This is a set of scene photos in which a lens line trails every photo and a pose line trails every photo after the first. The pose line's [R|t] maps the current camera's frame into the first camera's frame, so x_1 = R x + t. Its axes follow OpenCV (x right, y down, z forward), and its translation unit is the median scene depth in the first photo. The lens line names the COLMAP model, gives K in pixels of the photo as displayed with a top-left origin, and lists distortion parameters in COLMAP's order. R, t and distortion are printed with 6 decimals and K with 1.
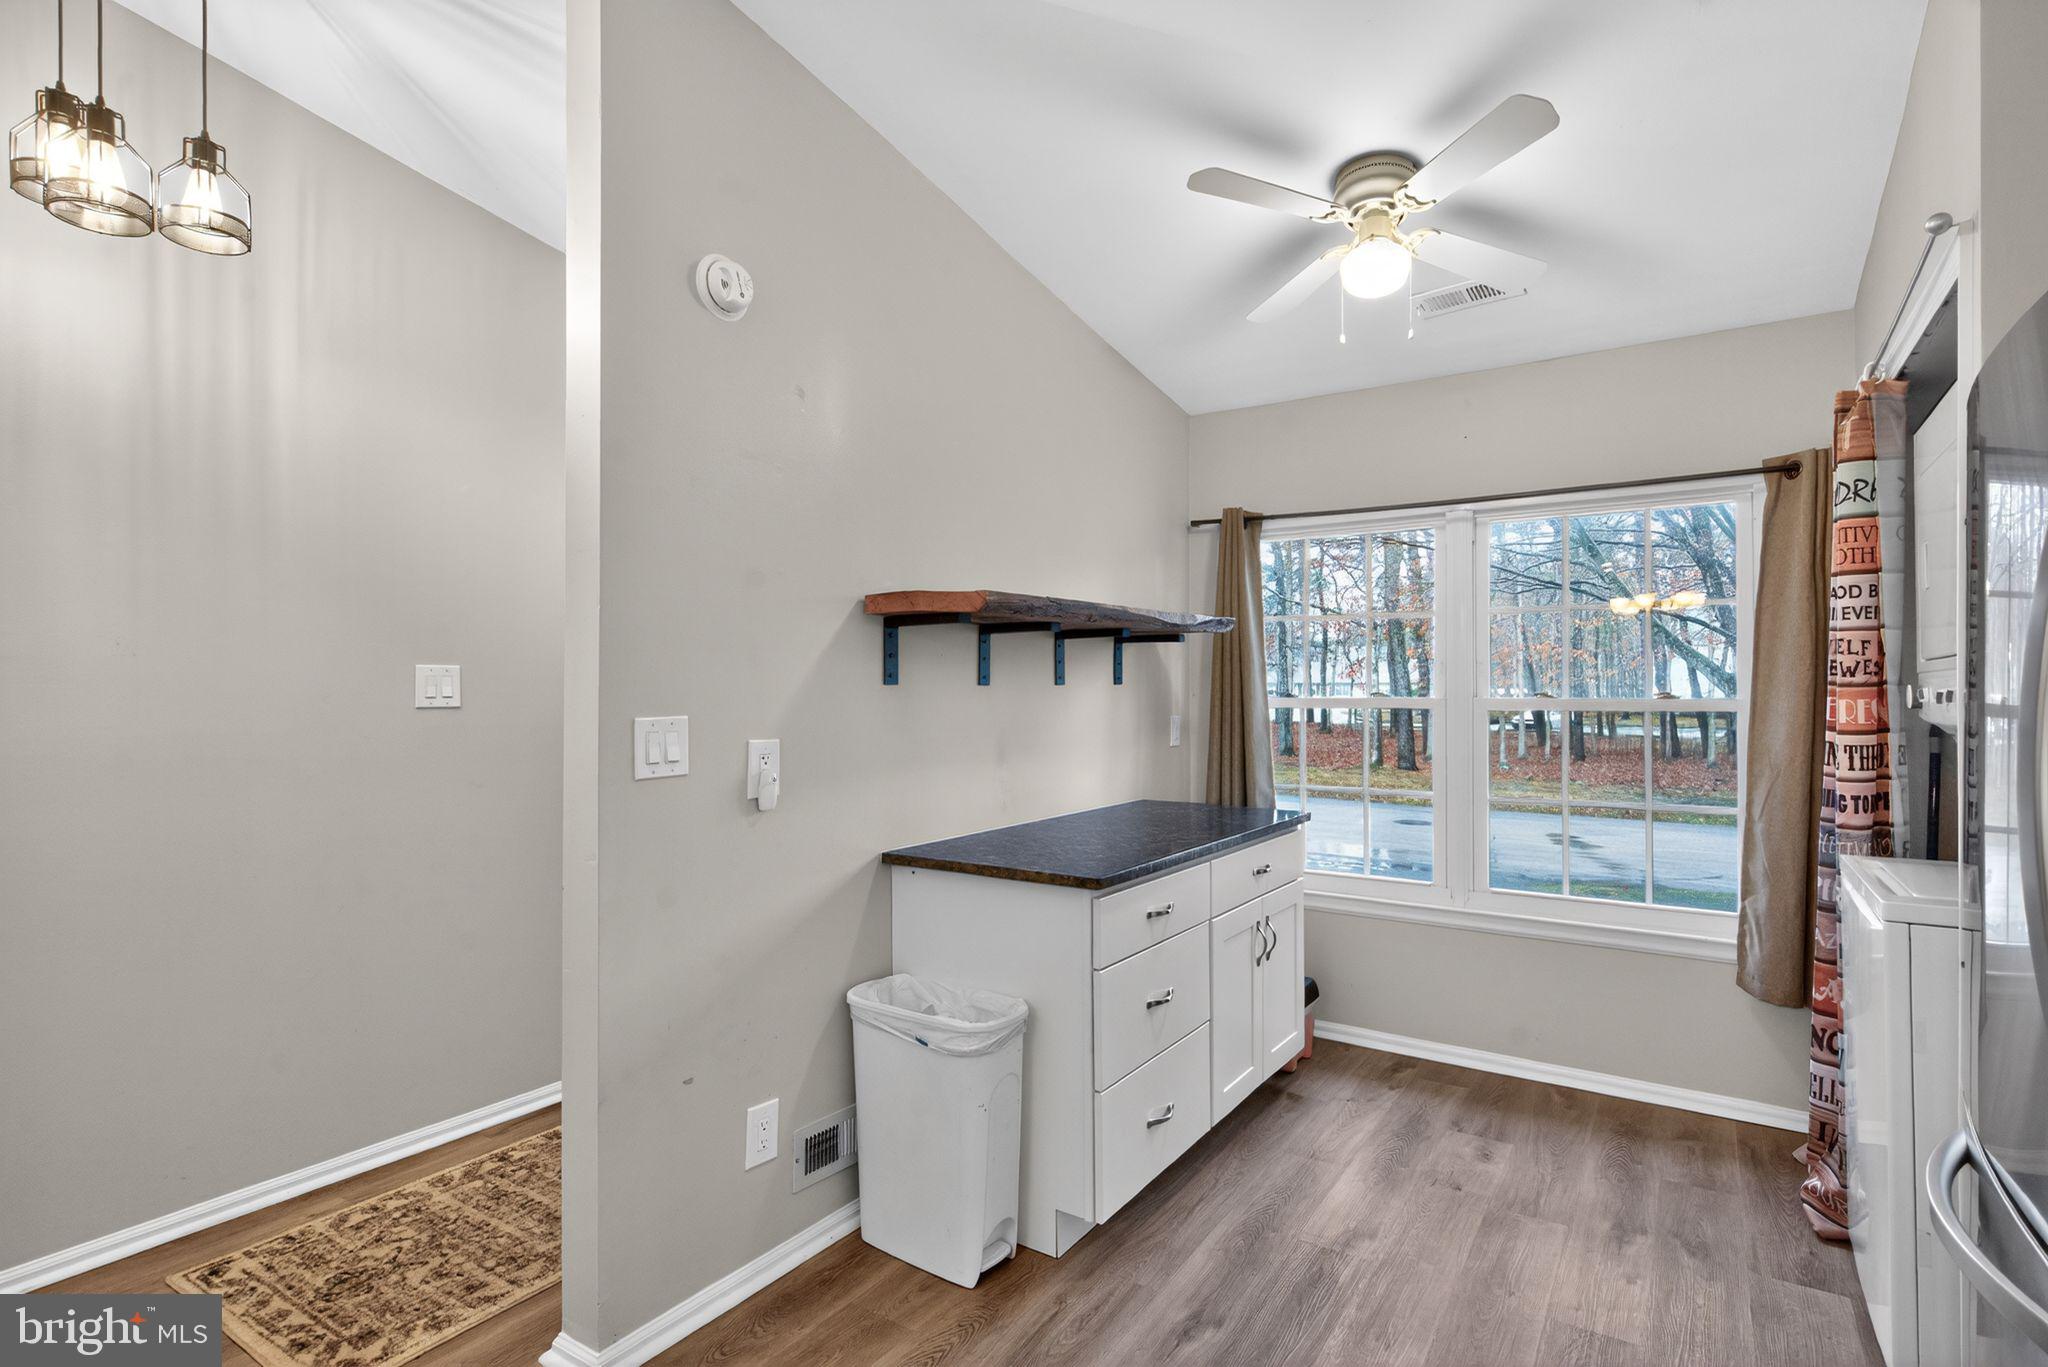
lens RADIAL K [[1017.3, 0, 1025.7], [0, 1017.3, 680.6], [0, 0, 1]] dist [0.008309, -0.000508]
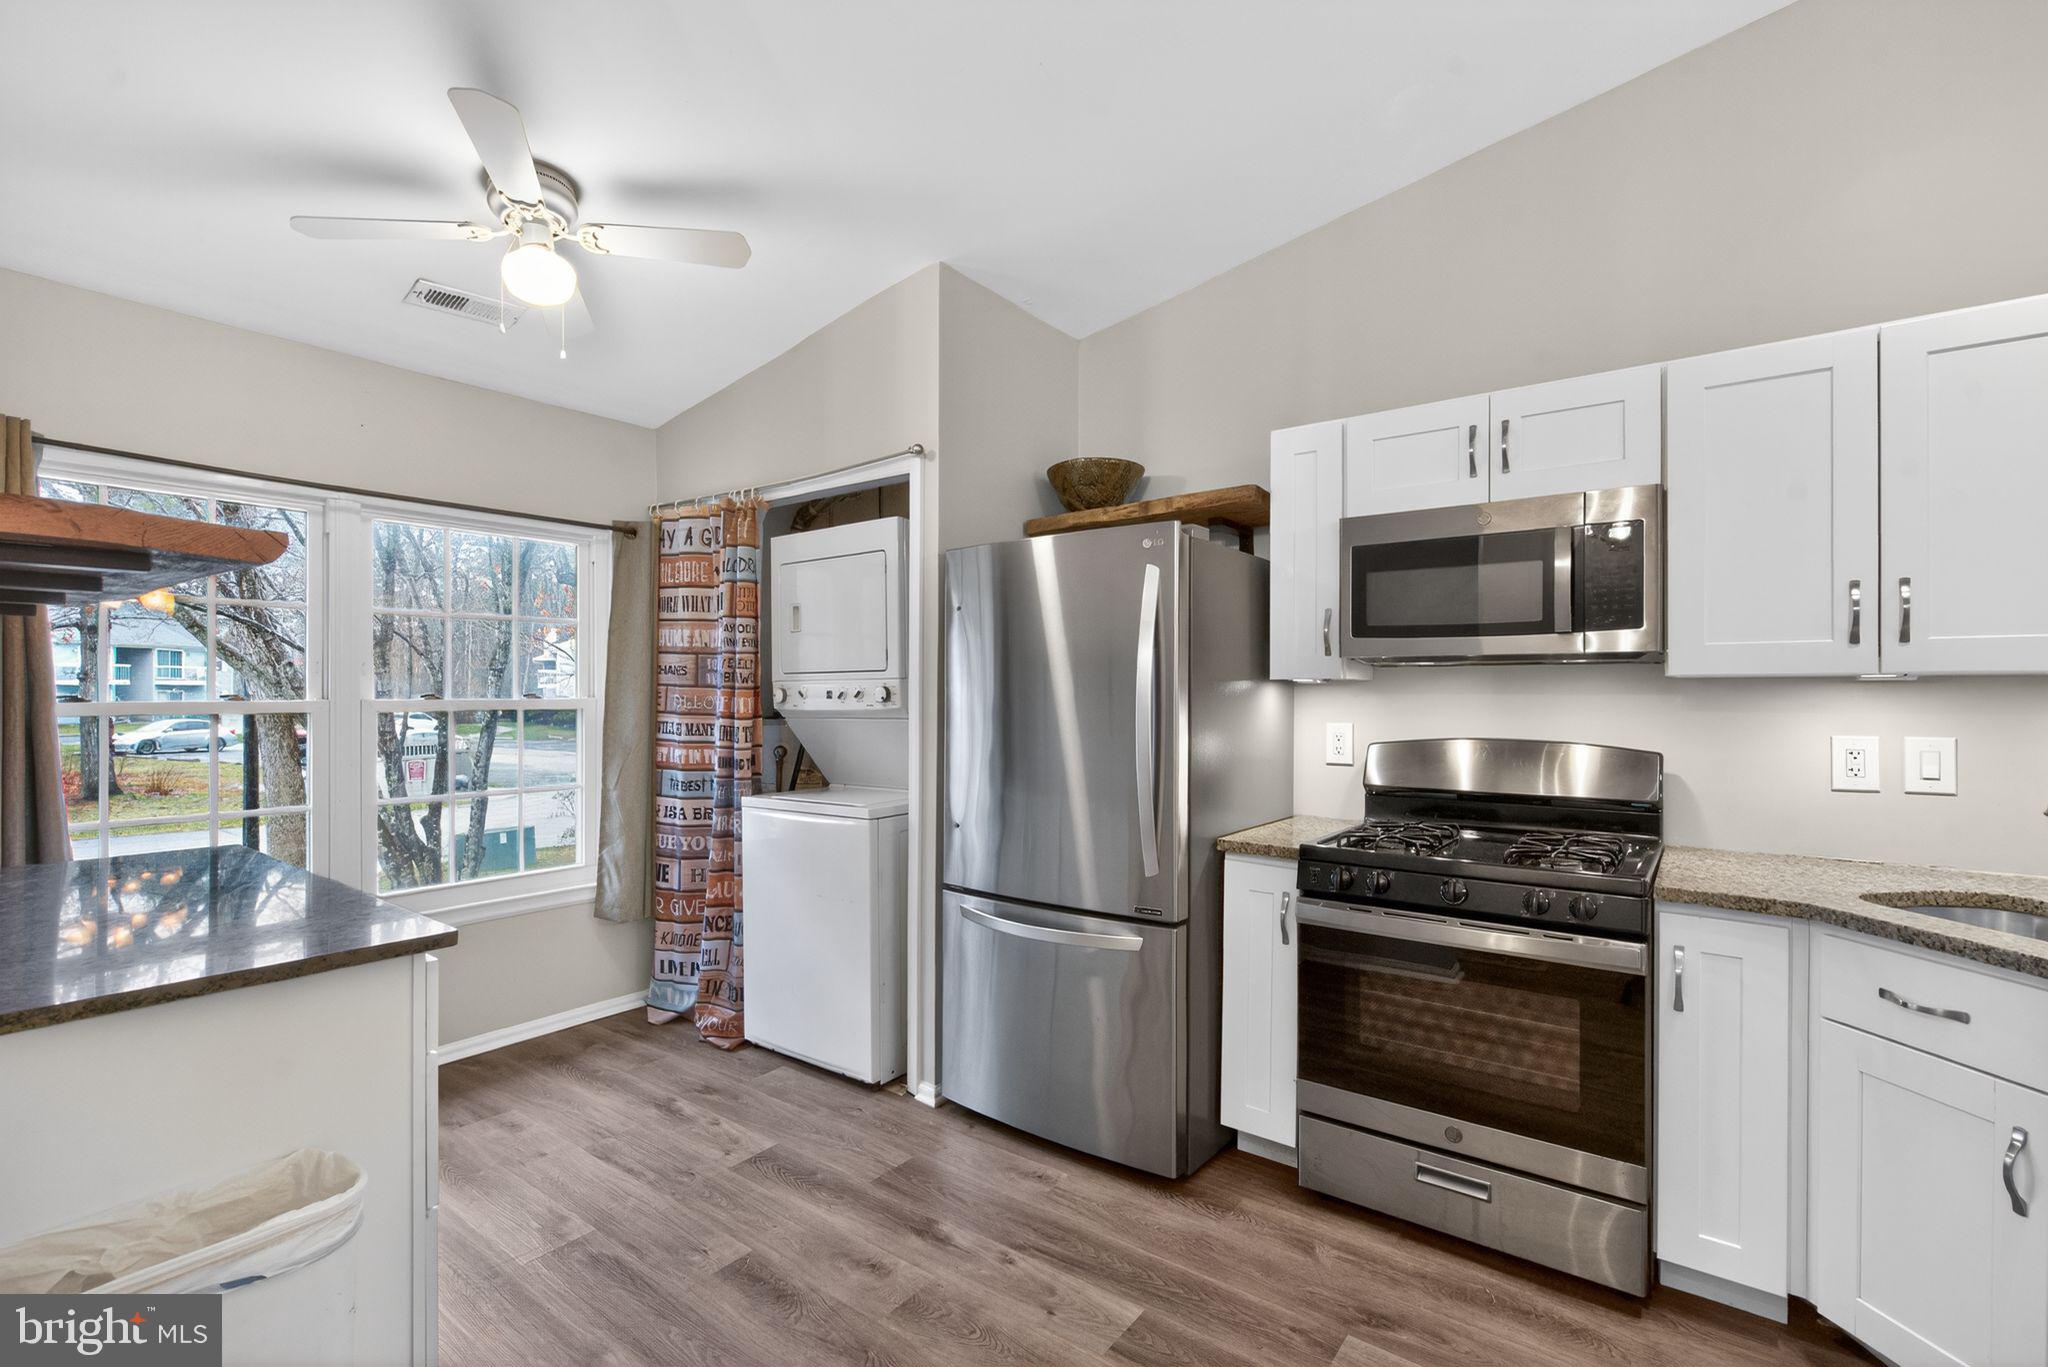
lens RADIAL K [[922.9, 0, 1025.2], [0, 922.9, 688.4], [0, 0, 1]] dist [0.004326, -0.002310]
pose [[0.060794, 0.004897, 0.998138, -0.517003], [-0.007673, 0.999961, -0.004439, 0.006598], [-0.998121, -0.007388, 0.060829, 0.434963]]
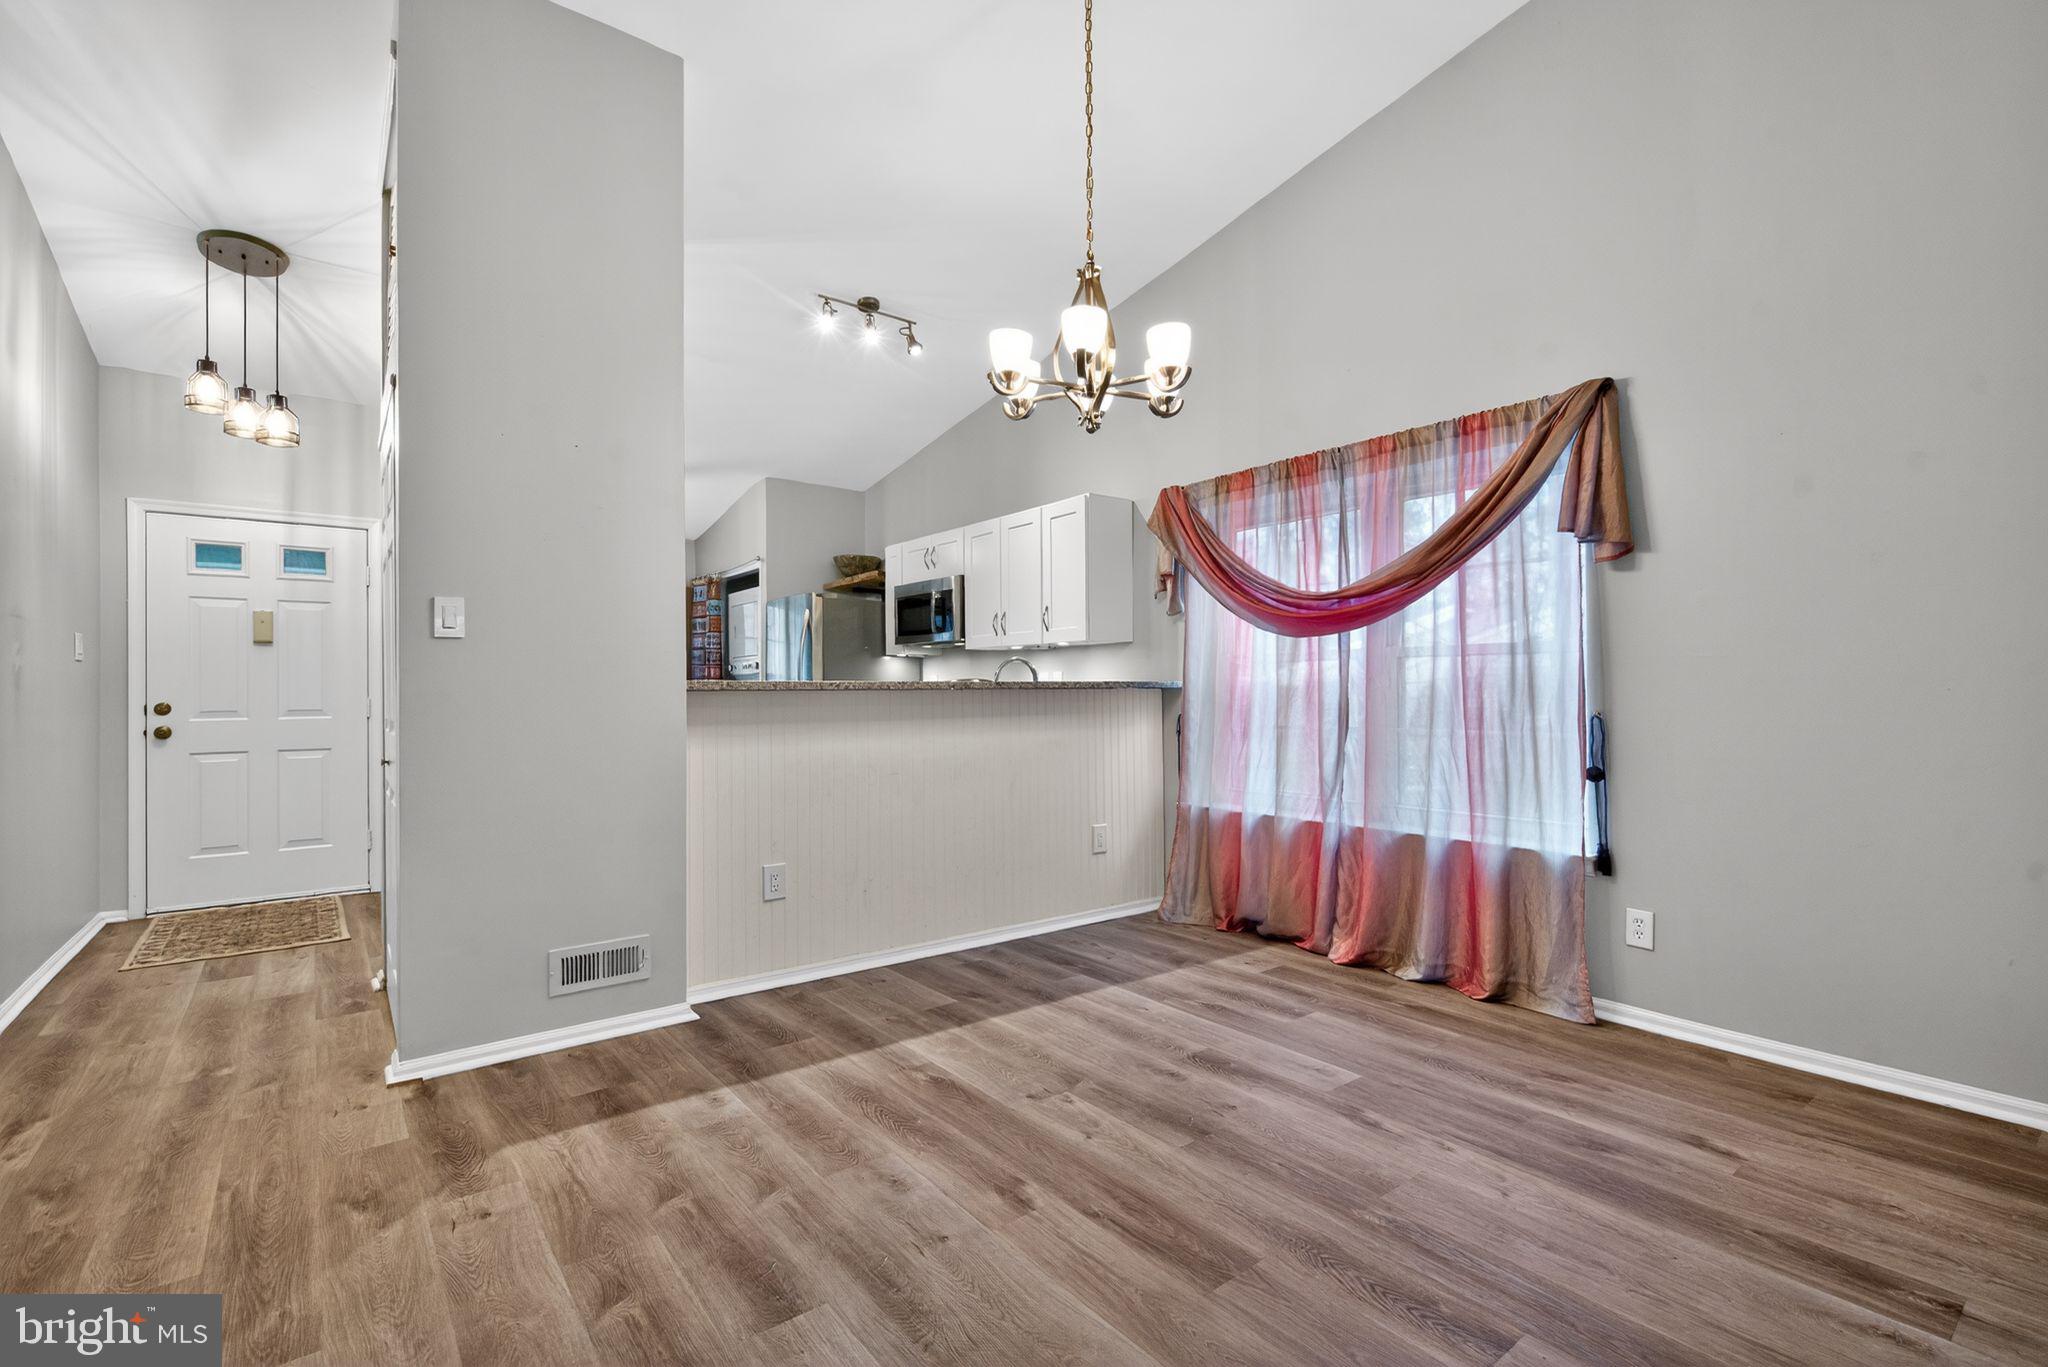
lens RADIAL K [[922.9, 0, 1027.0], [0, 922.9, 679.7], [0, 0, 1]] dist [0.004326, -0.002310]
pose [[0.324536, 0.010034, 0.945820, -1.578529], [0.000170, 0.999943, -0.010666, 0.078395], [-0.945873, 0.003622, 0.324516, -0.877072]]
